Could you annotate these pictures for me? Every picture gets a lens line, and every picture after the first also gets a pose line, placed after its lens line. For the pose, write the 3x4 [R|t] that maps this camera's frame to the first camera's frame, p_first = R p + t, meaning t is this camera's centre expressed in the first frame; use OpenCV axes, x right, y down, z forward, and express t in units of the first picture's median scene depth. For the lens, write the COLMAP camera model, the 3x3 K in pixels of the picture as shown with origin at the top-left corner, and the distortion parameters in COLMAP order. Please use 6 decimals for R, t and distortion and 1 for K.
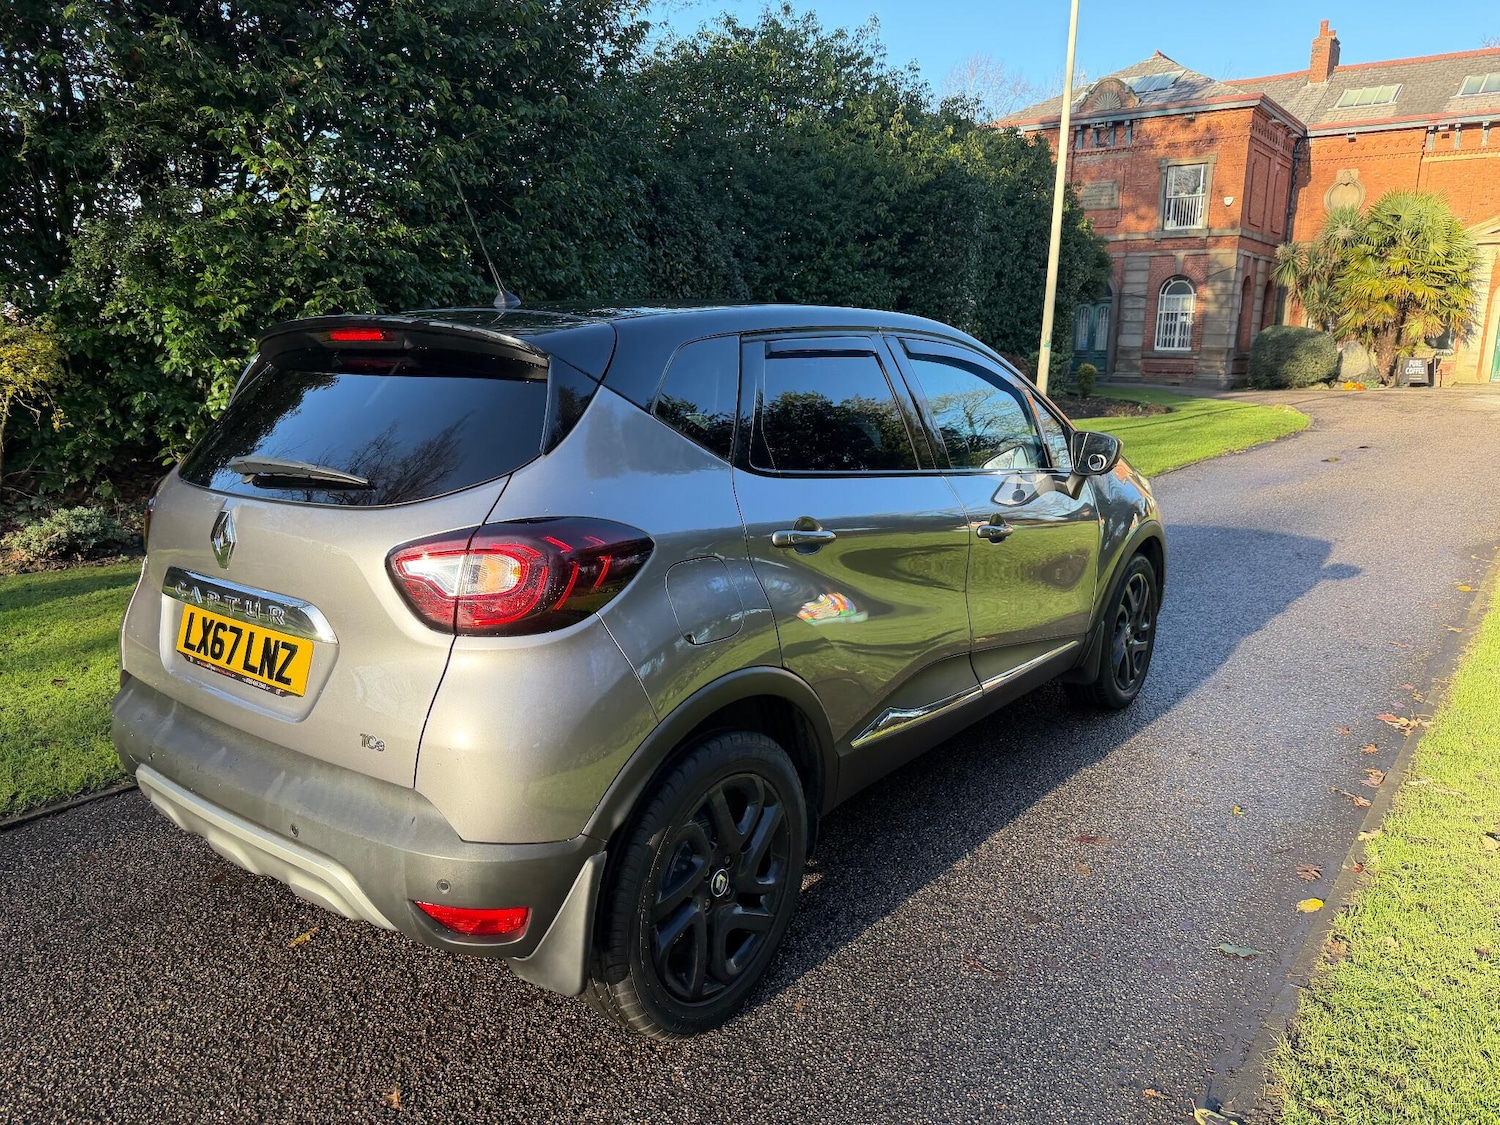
lens RADIAL K [[1015.6, 0, 632.9], [0, 1015.6, 567.9], [0, 0, 1]] dist [0.144131, -0.252603]
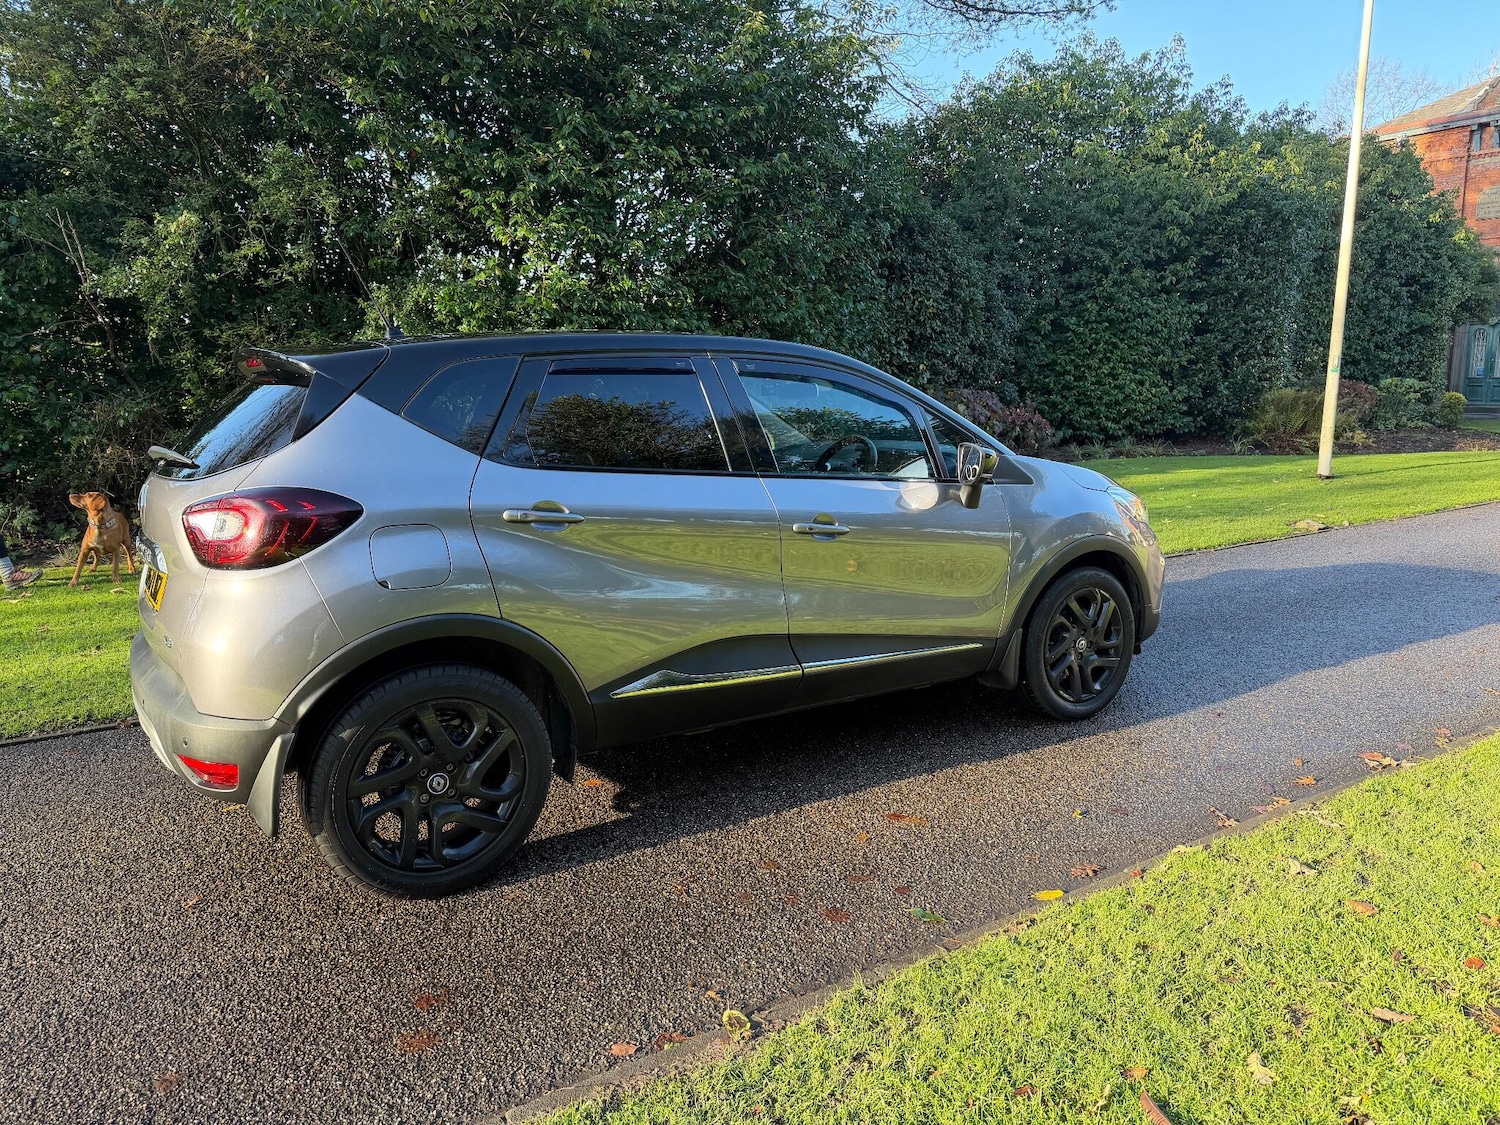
lens RADIAL K [[1034.4, 0, 745.2], [0, 1034.4, 569.9], [0, 0, 1]] dist [0.029054, -0.036933]
pose [[0.949326, 0.037959, -0.311991, 0.178173], [-0.049897, 0.998293, -0.030367, 0.013403], [0.310306, 0.044395, 0.949600, -0.023811]]
